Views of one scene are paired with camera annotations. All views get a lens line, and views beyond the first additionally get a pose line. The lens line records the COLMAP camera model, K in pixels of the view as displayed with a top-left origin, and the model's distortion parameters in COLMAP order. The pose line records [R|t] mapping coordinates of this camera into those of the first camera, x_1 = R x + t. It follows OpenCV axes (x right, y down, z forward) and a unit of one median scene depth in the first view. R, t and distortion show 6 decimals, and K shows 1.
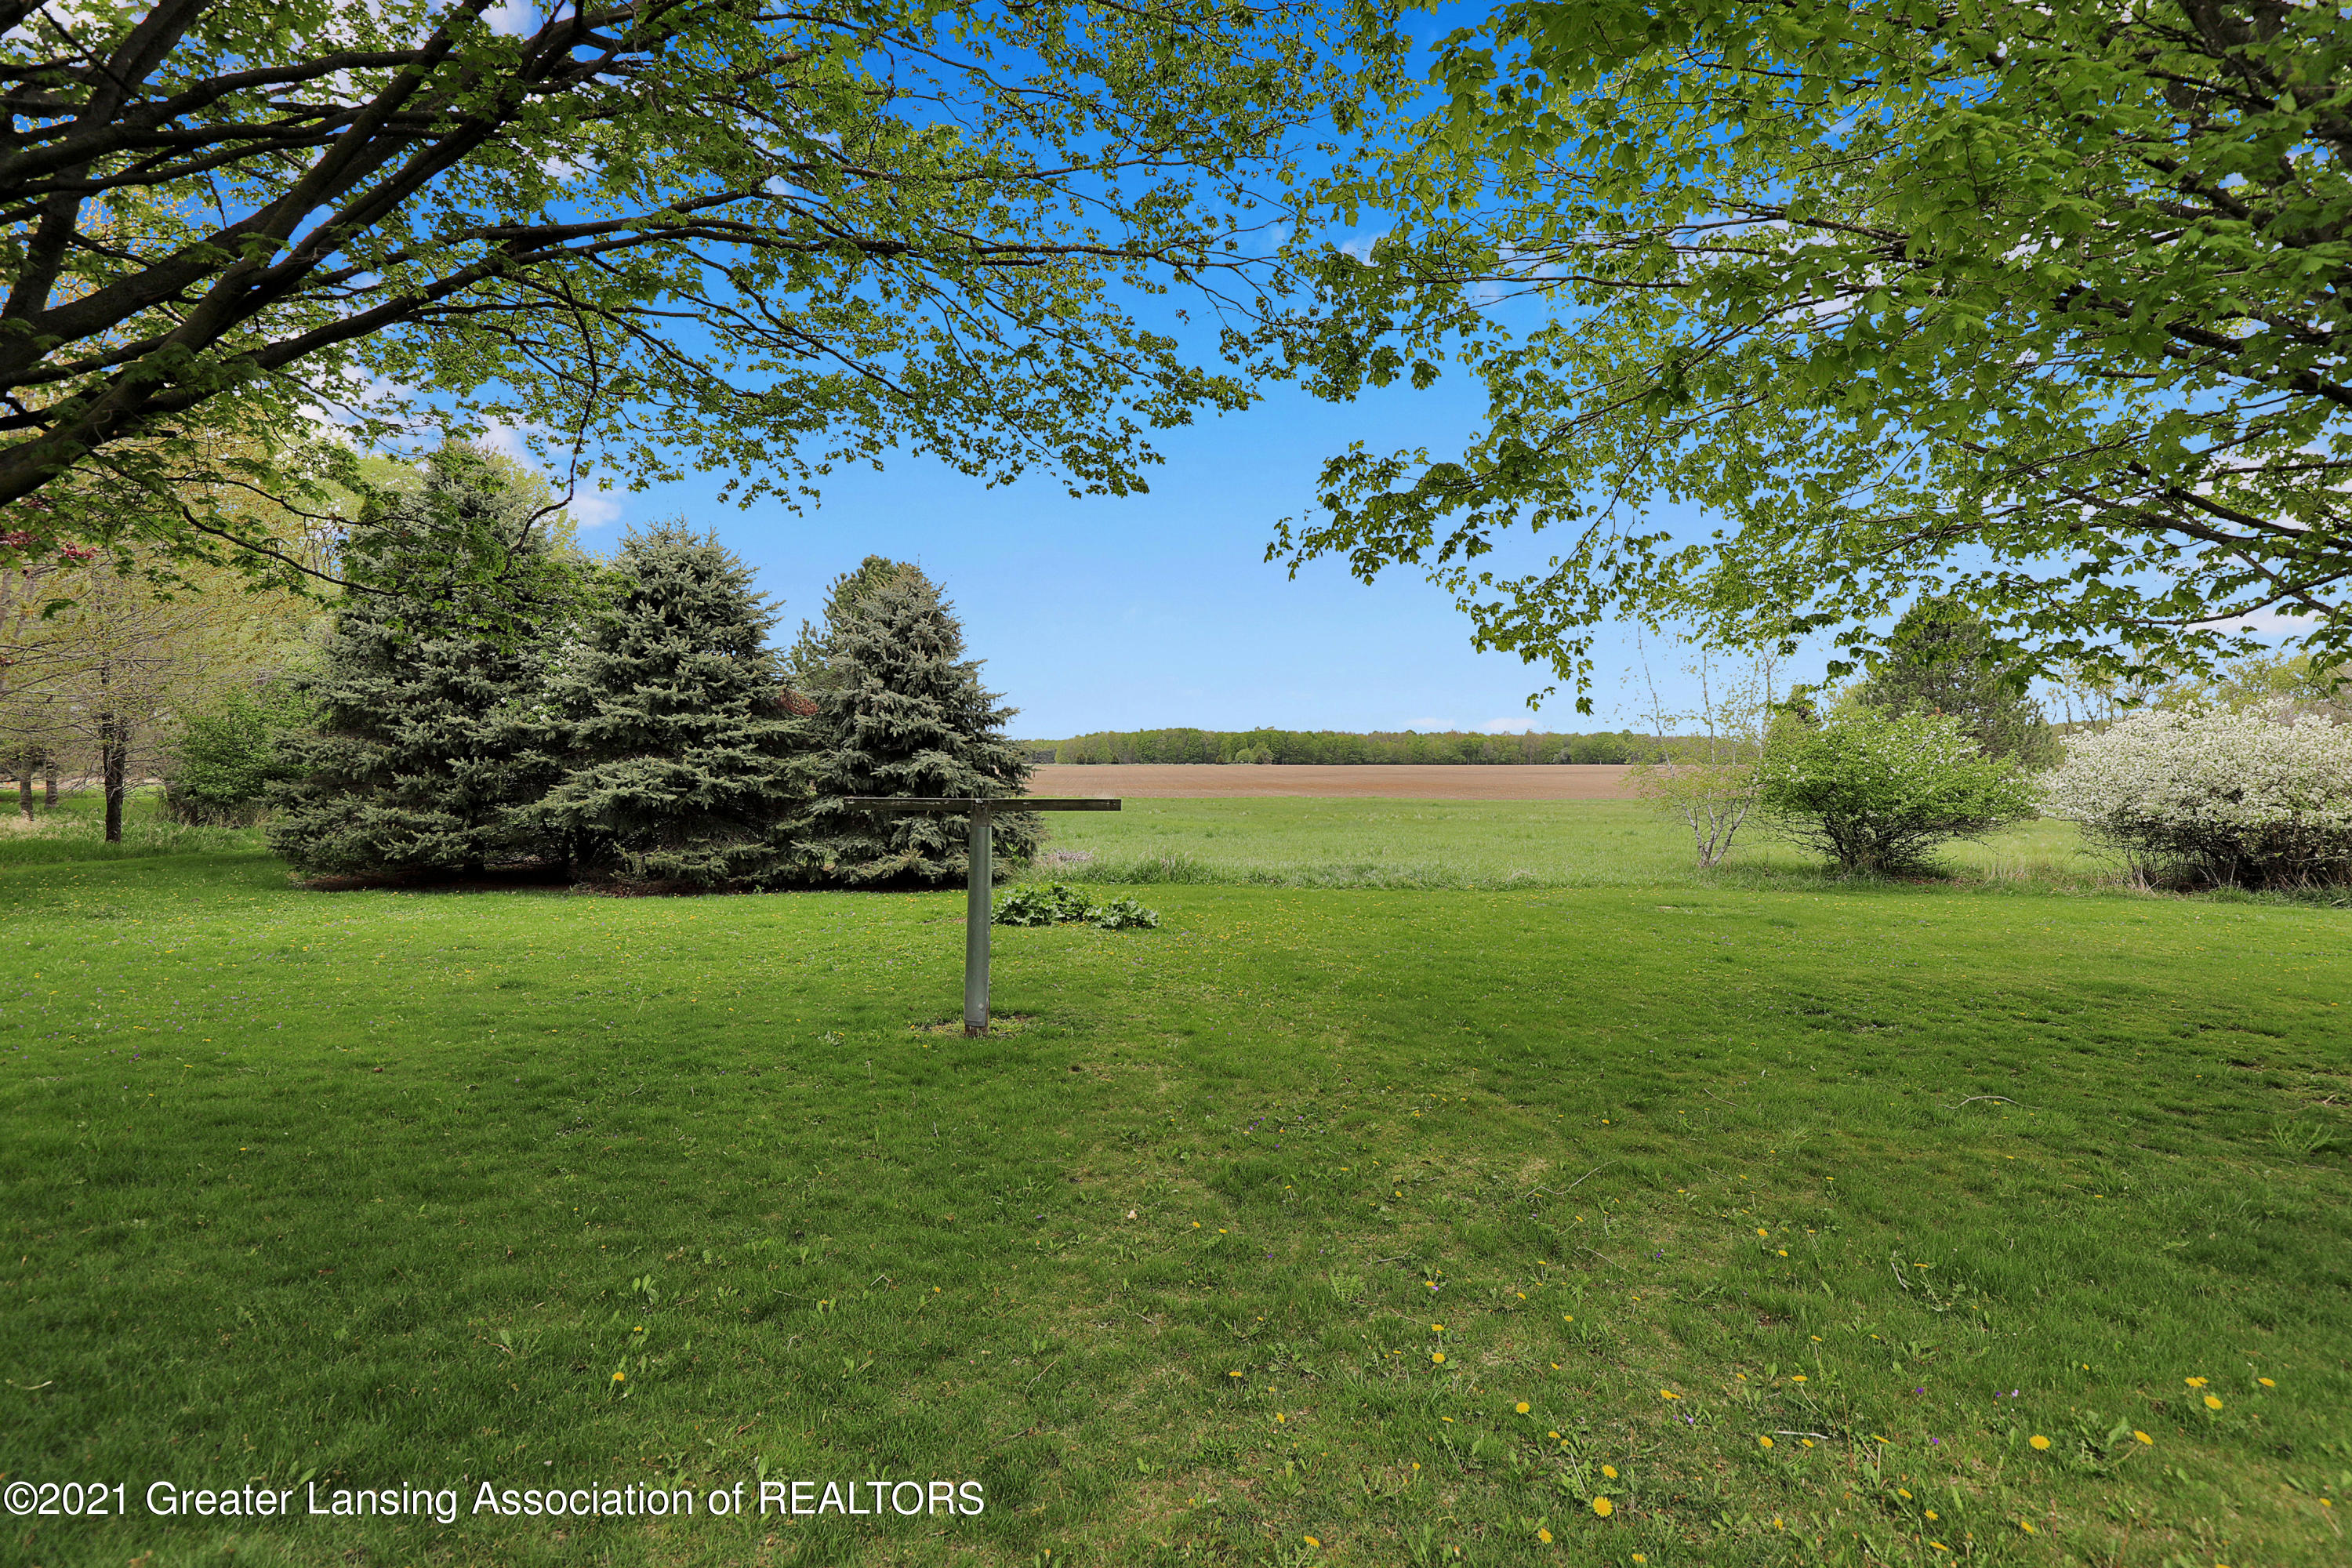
lens RADIAL K [[1094.2, 0, 1175.1], [0, 1094.2, 782.8], [0, 0, 1]] dist [-0.000068, -0.000010]
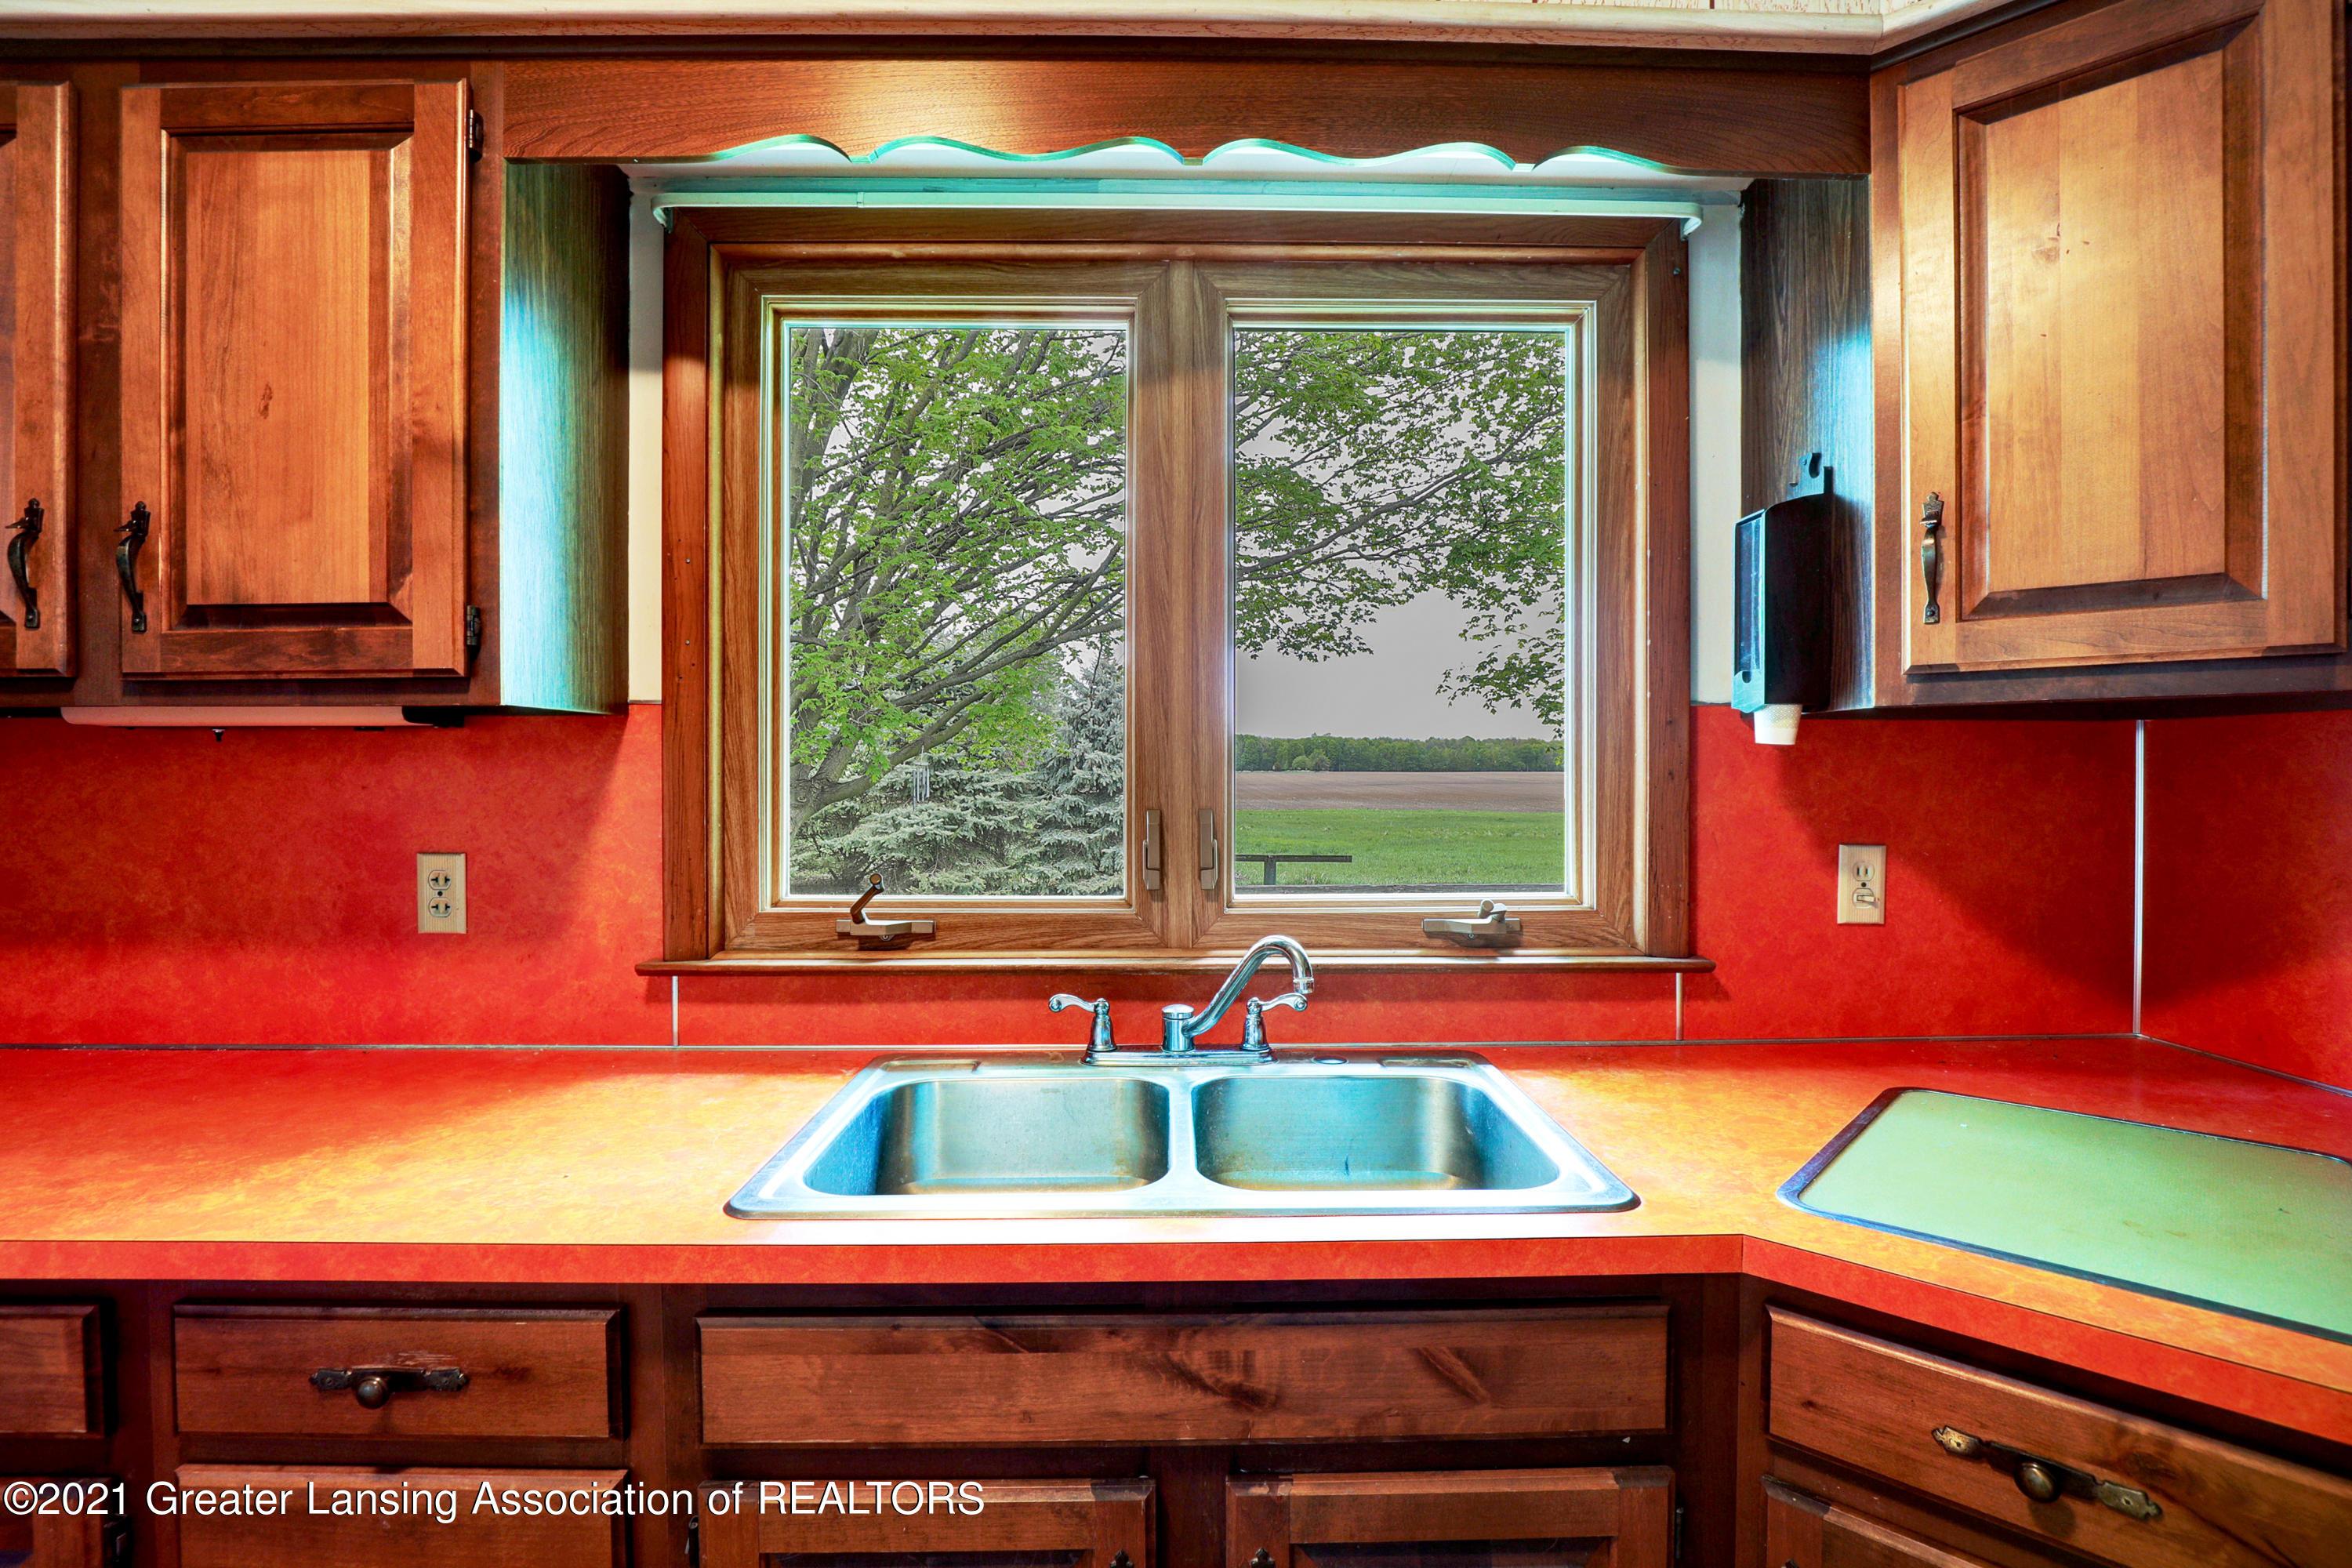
lens RADIAL K [[1094.2, 0, 1176.7], [0, 1094.2, 786.9], [0, 0, 1]] dist [-0.000068, -0.000010]
pose [[0.998831, -0.000851, -0.048323, -0.103397], [0.000779, 0.999999, -0.001508, -0.038506], [0.048324, 0.001468, 0.998831, -0.316801]]
